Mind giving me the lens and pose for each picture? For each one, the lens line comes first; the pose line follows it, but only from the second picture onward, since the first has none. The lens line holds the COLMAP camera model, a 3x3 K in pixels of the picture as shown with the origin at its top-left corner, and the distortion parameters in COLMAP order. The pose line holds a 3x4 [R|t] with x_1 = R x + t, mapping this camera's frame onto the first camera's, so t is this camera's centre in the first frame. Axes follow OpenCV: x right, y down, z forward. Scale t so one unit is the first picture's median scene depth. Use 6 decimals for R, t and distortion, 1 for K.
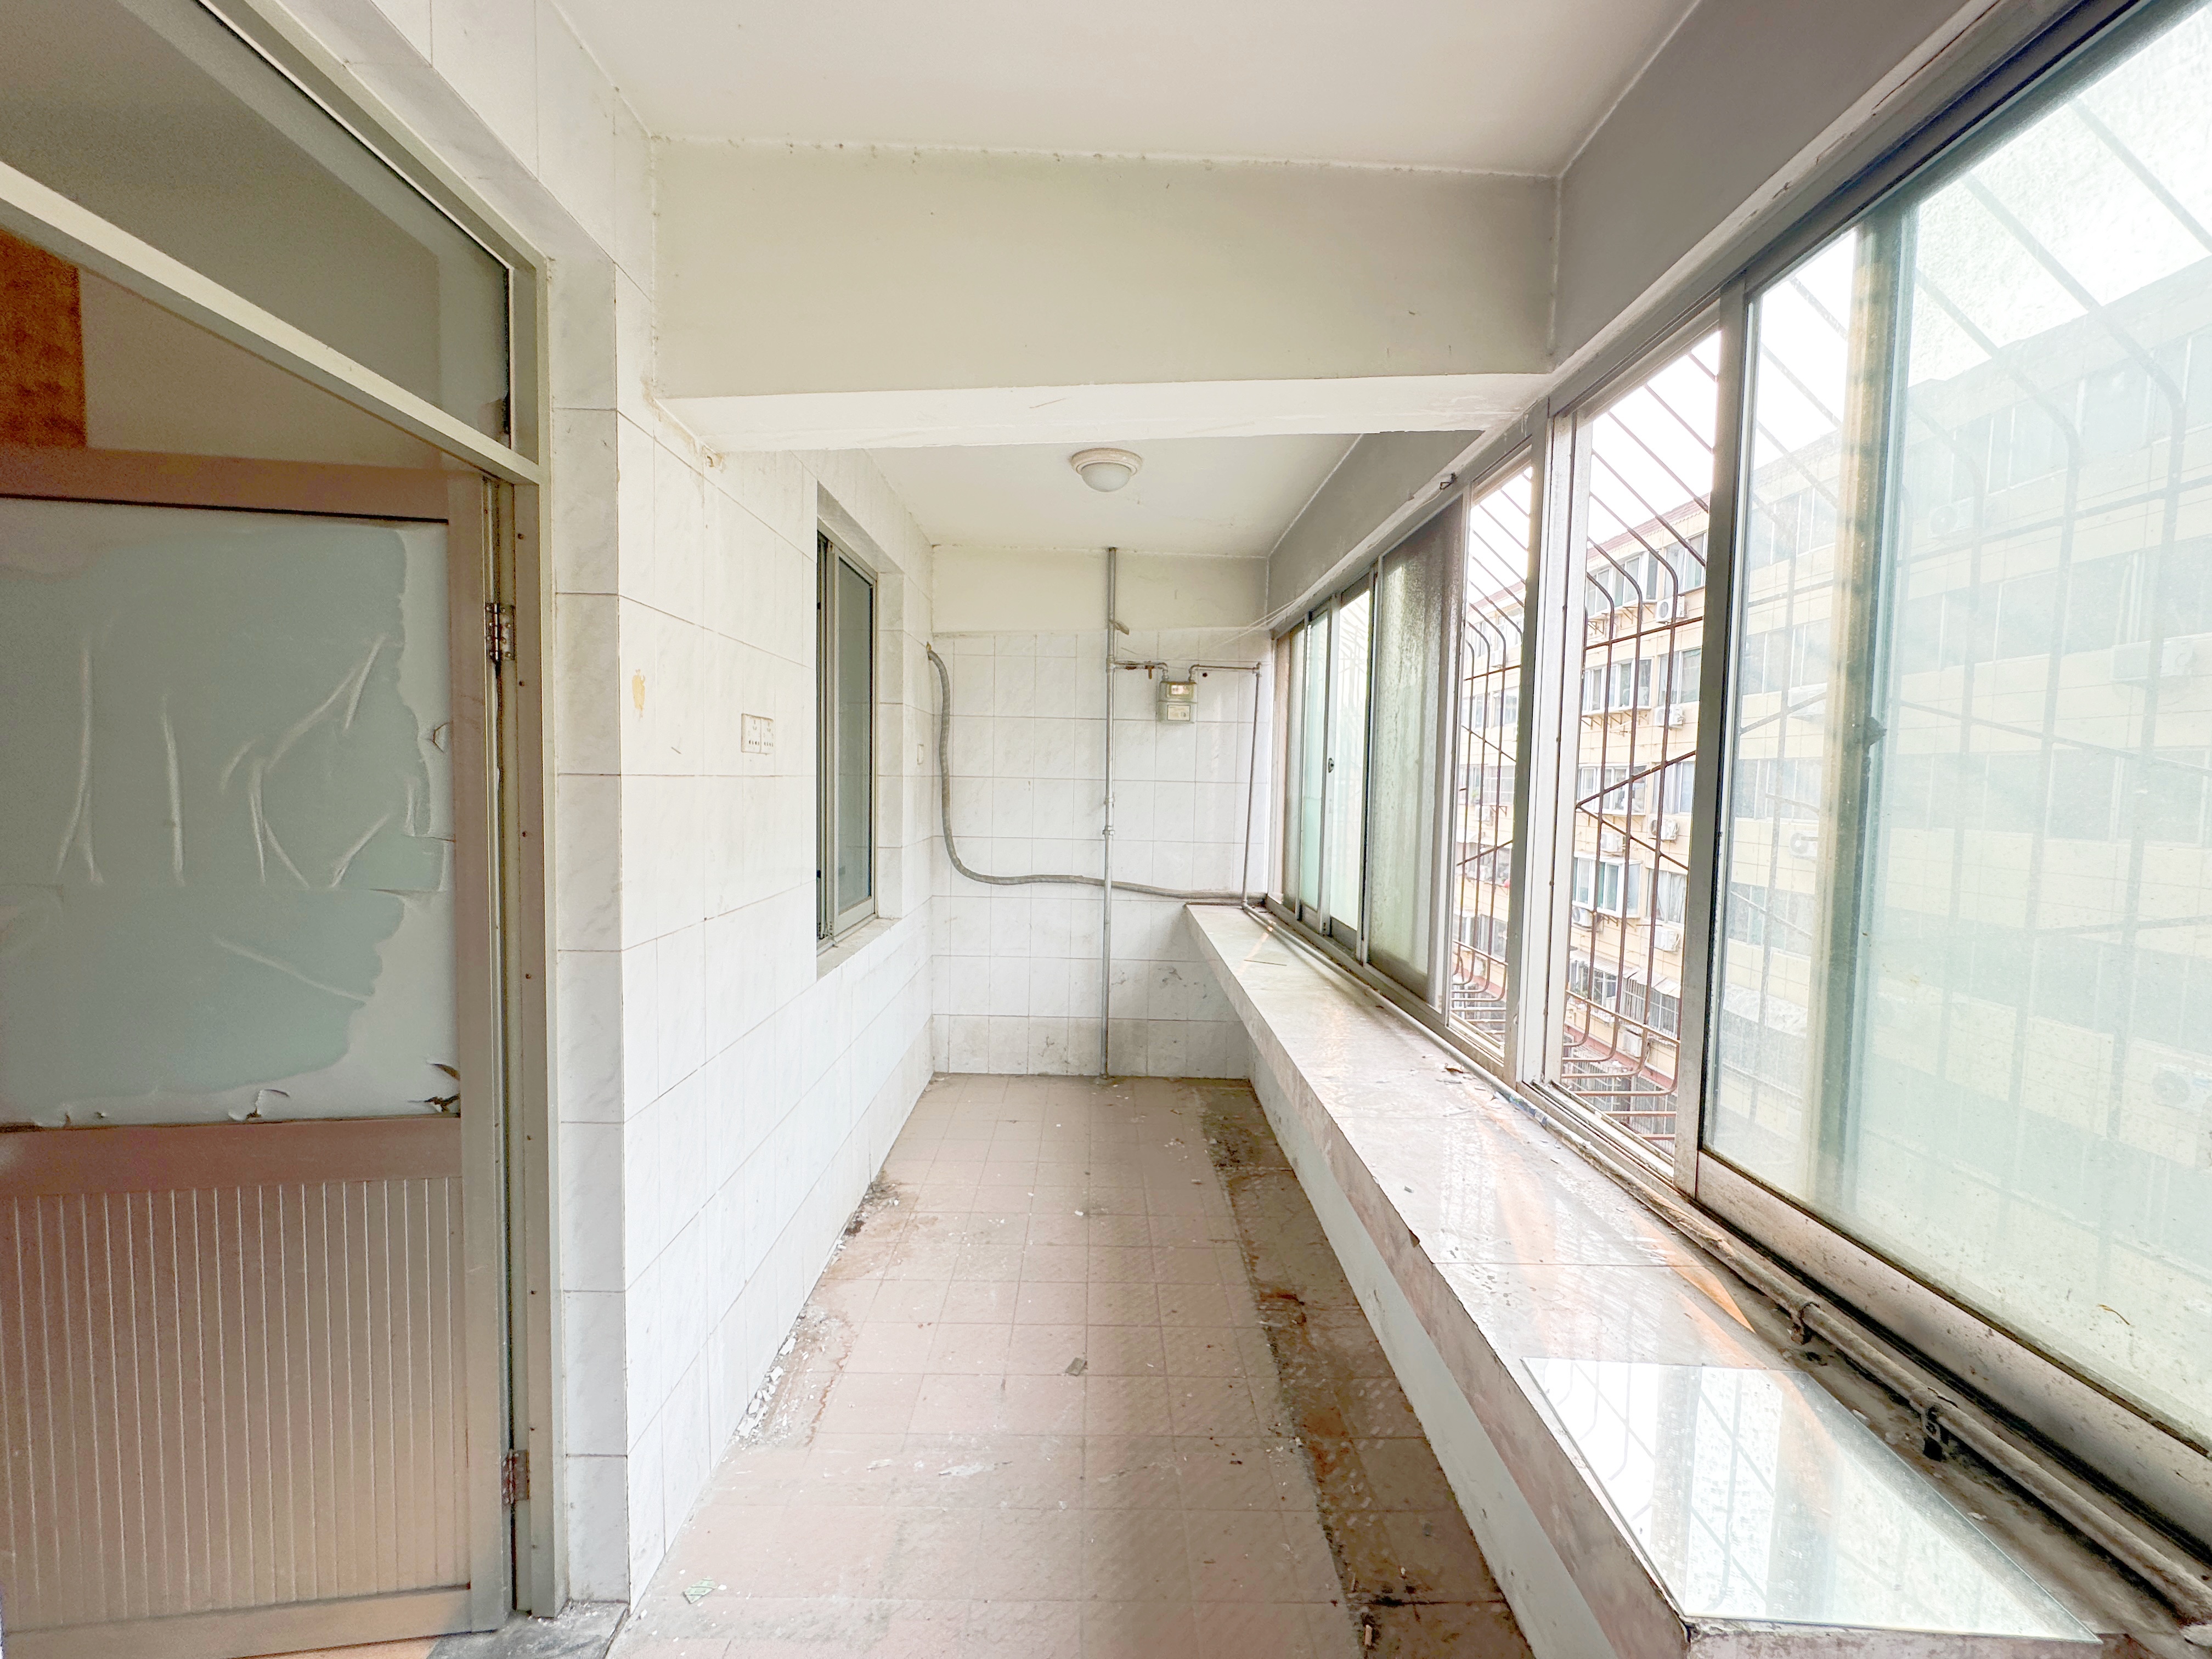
lens RADIAL K [[896.6, 0, 1106.0], [0, 896.6, 829.5], [0, 0, 1]] dist [-0.000060, -0.000034]
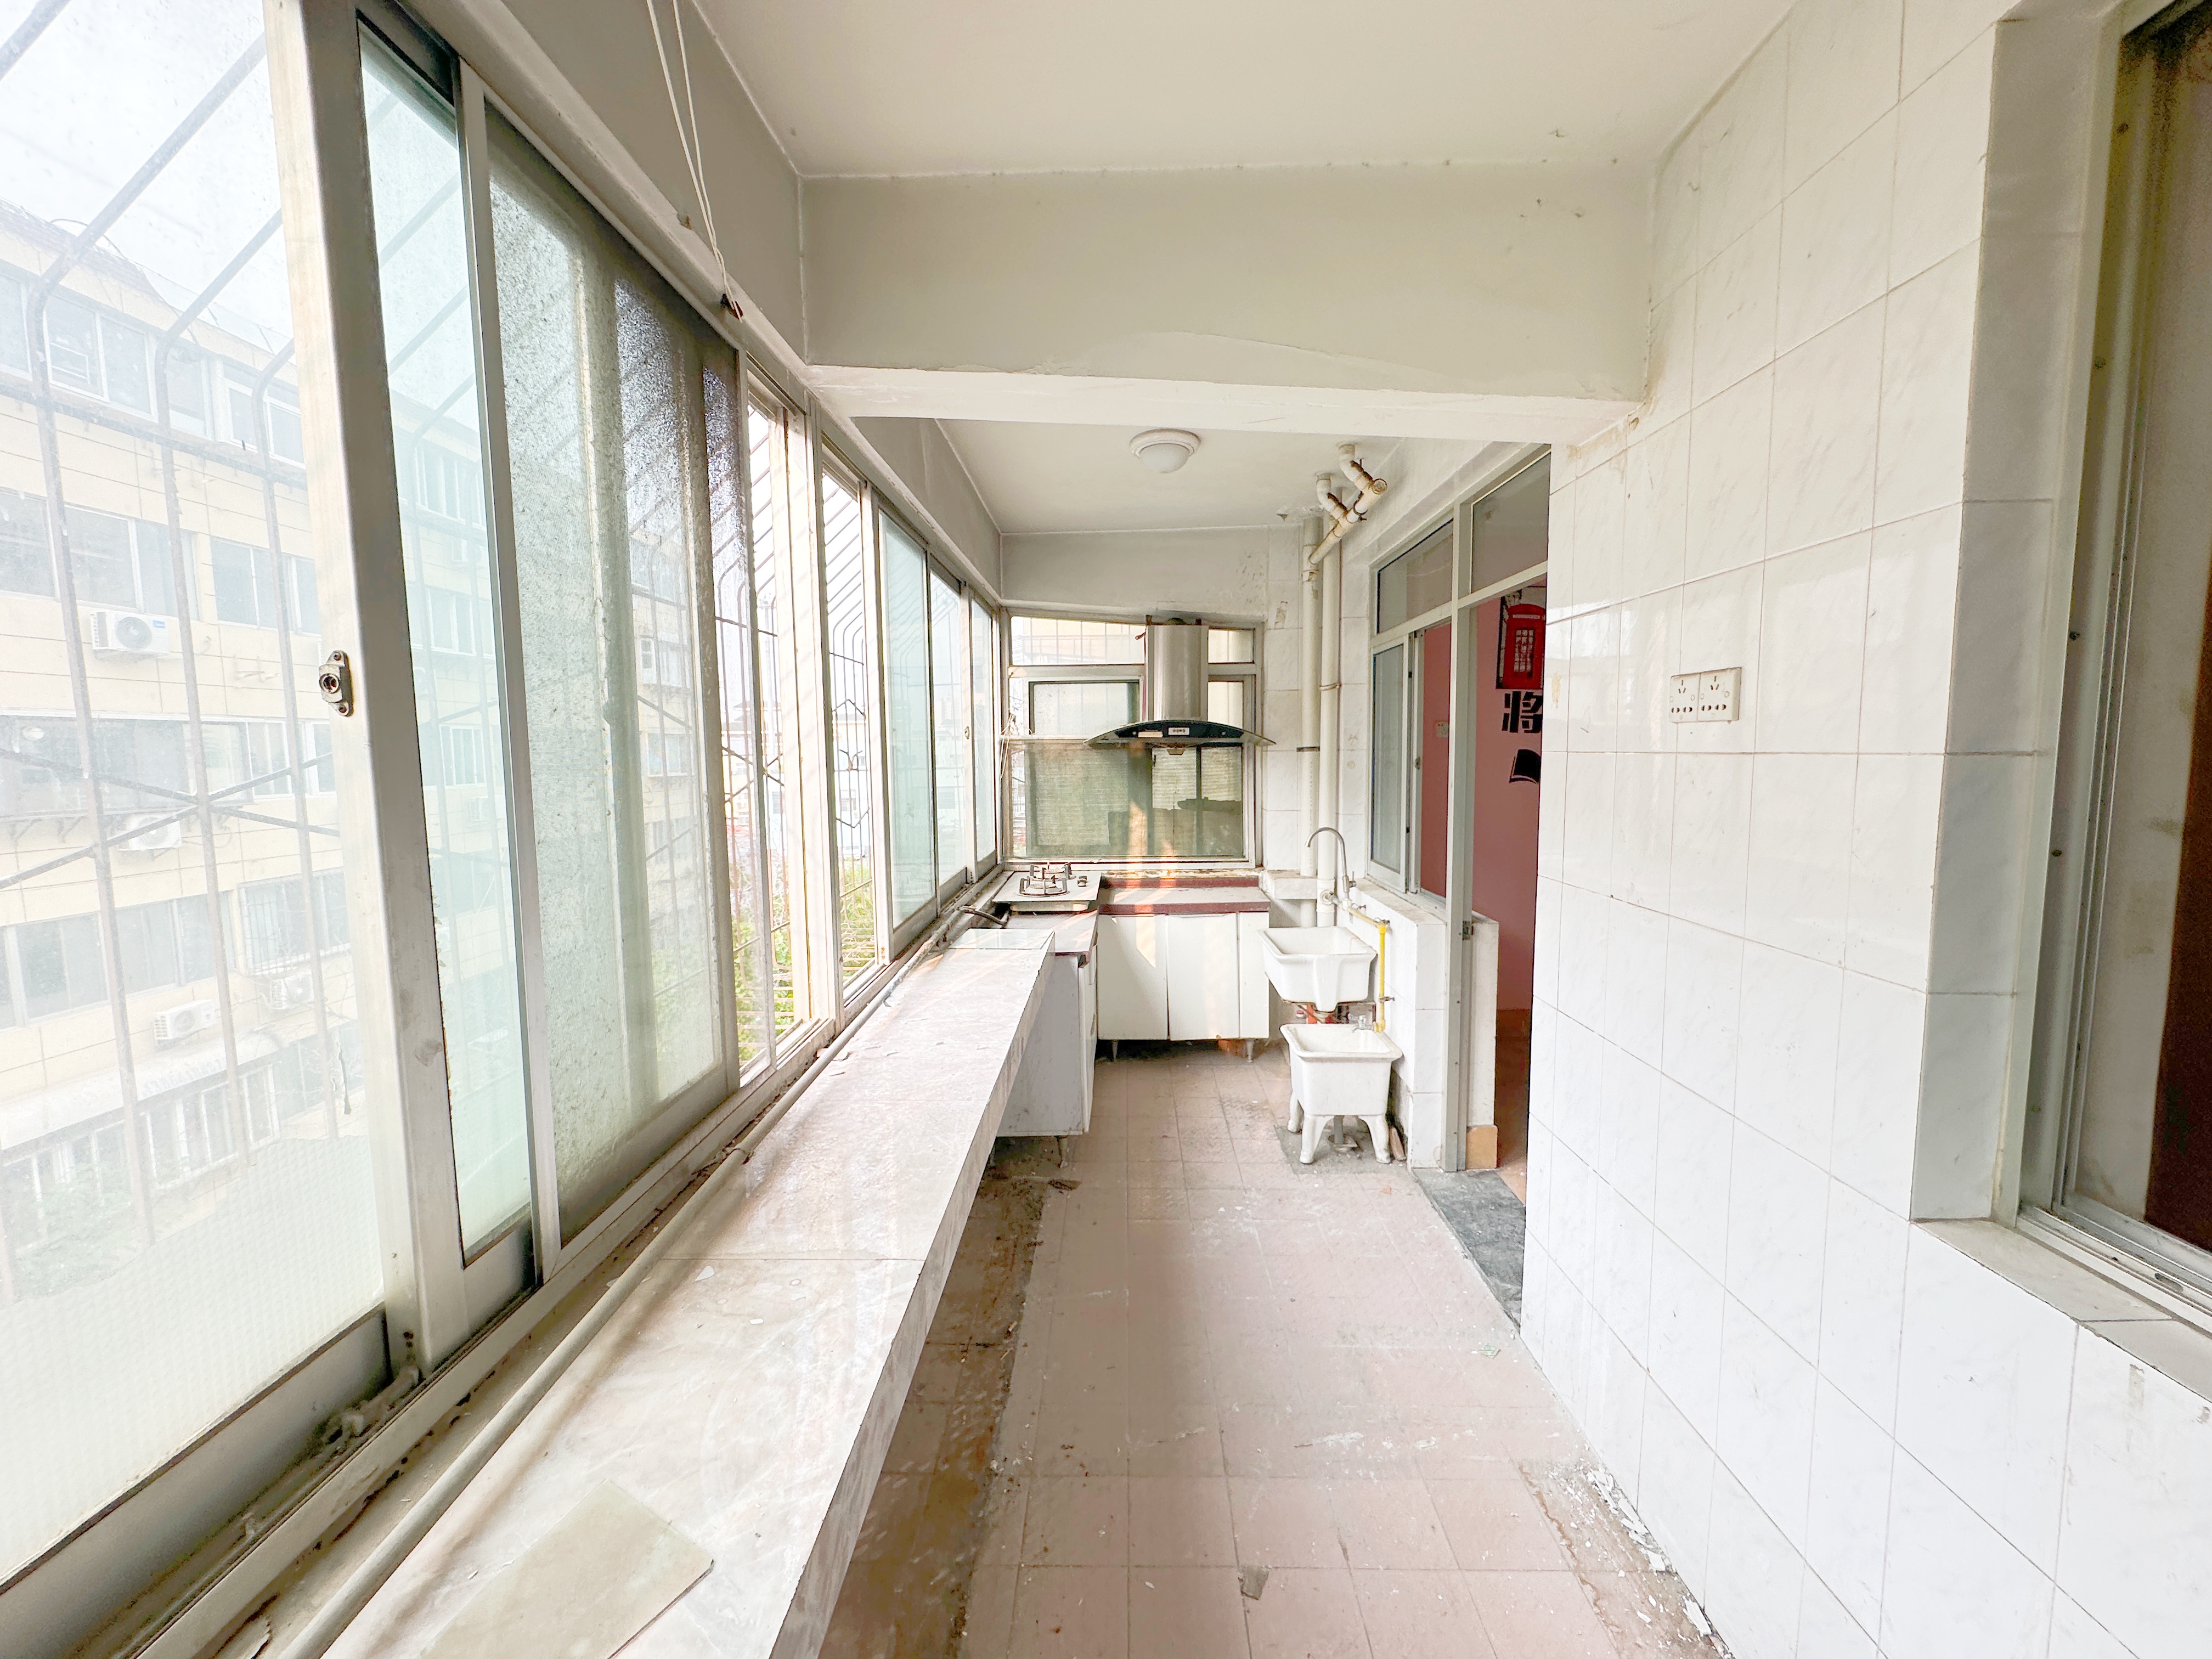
lens RADIAL K [[896.6, 0, 1106.0], [0, 896.6, 829.5], [0, 0, 1]] dist [-0.000060, -0.000034]
pose [[-0.999315, -0.014209, 0.034169, 0.085253], [-0.008903, 0.988539, 0.150704, -0.118714], [-0.035919, 0.150296, -0.987988, 2.000340]]
